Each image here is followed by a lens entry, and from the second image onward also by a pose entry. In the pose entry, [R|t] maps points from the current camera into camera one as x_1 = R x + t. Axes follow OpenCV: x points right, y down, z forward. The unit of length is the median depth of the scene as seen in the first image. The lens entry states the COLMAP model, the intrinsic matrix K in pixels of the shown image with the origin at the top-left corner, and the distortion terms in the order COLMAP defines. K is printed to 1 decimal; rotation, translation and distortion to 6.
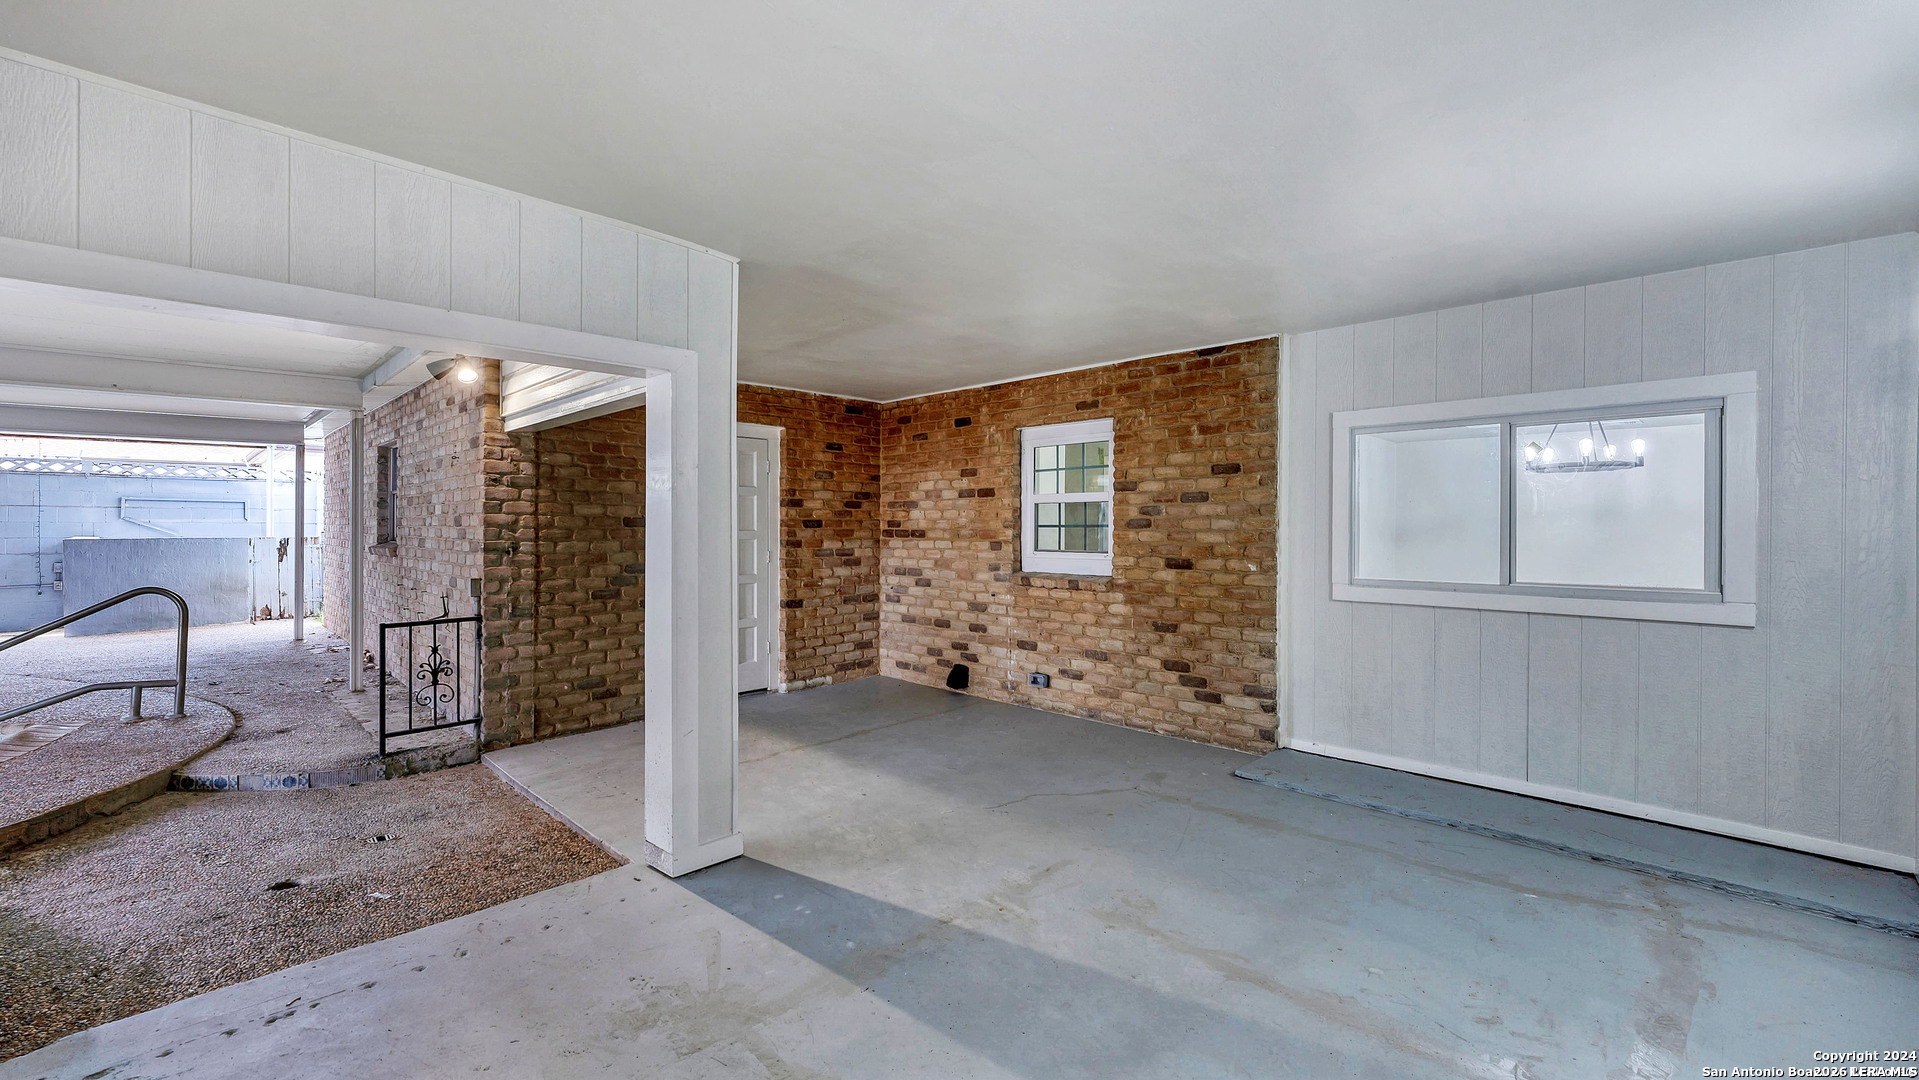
lens RADIAL K [[783.2, 0, 955.8], [0, 783.2, 528.7], [0, 0, 1]] dist [0.007922, -0.002398]
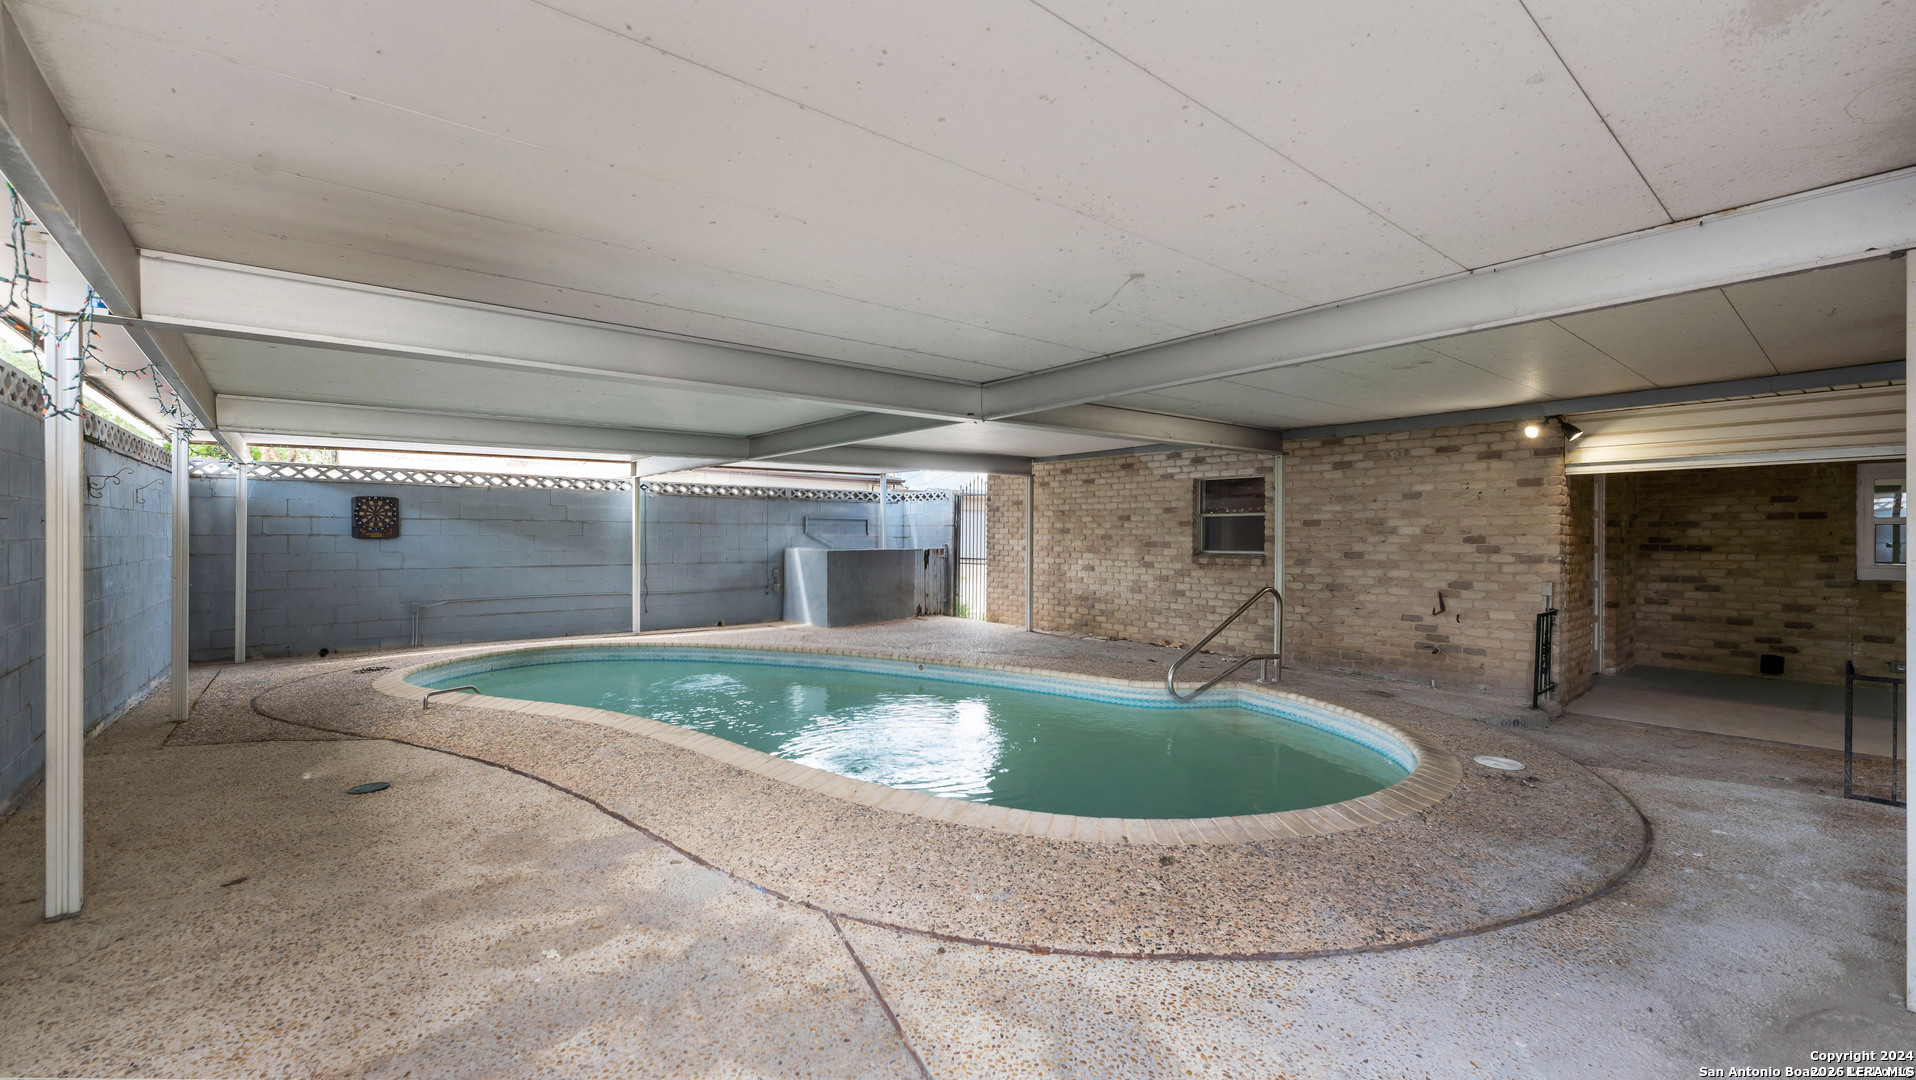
lens RADIAL K [[772.4, 0, 956.1], [0, 772.4, 538.3], [0, 0, 1]] dist [0.004263, 0.000343]
pose [[0.996267, 0.000354, -0.086328, -1.111064], [-0.000357, 1.000000, -0.000020, -0.008779], [0.086328, 0.000051, 0.996267, -0.309447]]
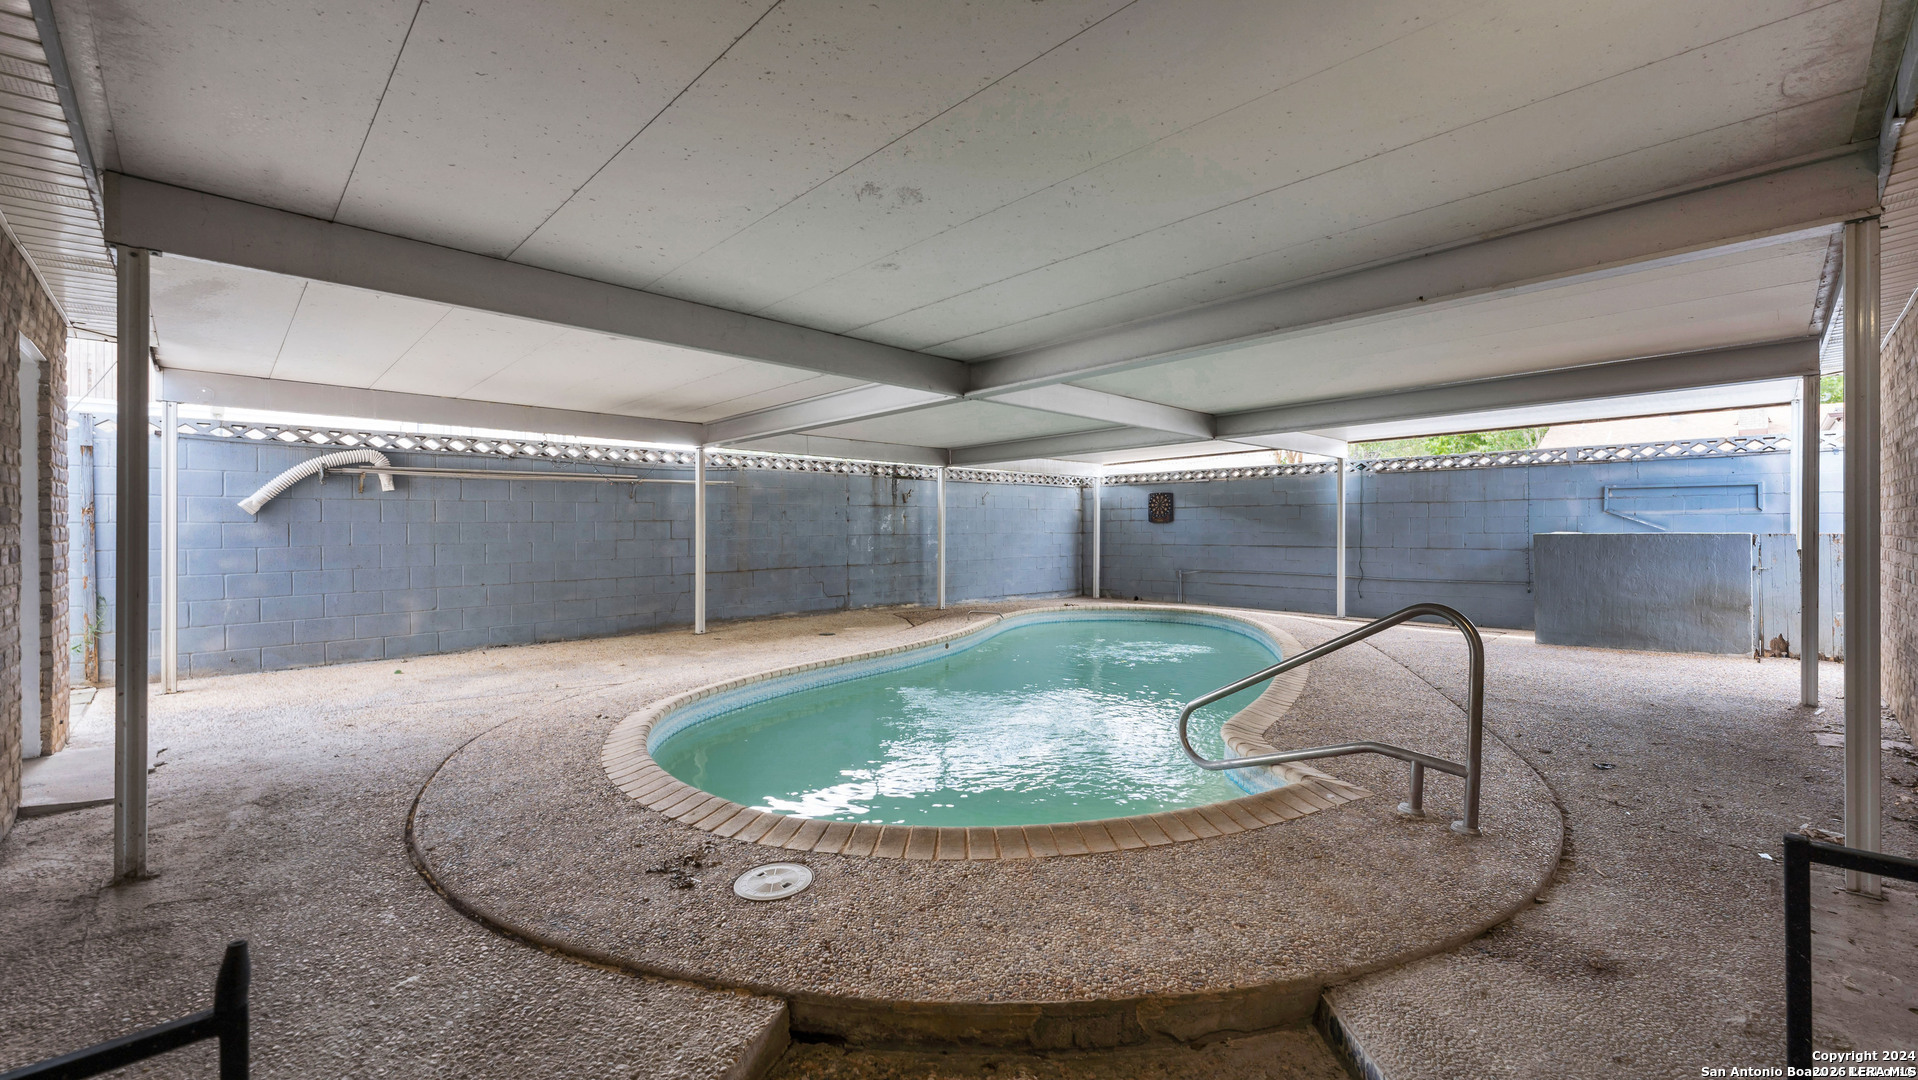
lens RADIAL K [[782.7, 0, 953.7], [0, 782.7, 533.9], [0, 0, 1]] dist [0.007922, -0.002398]
pose [[-0.011859, 0.002525, -0.999926, -0.306714], [-0.000155, 0.999997, 0.002527, 0.014948], [0.999930, 0.000185, -0.011858, 0.471576]]
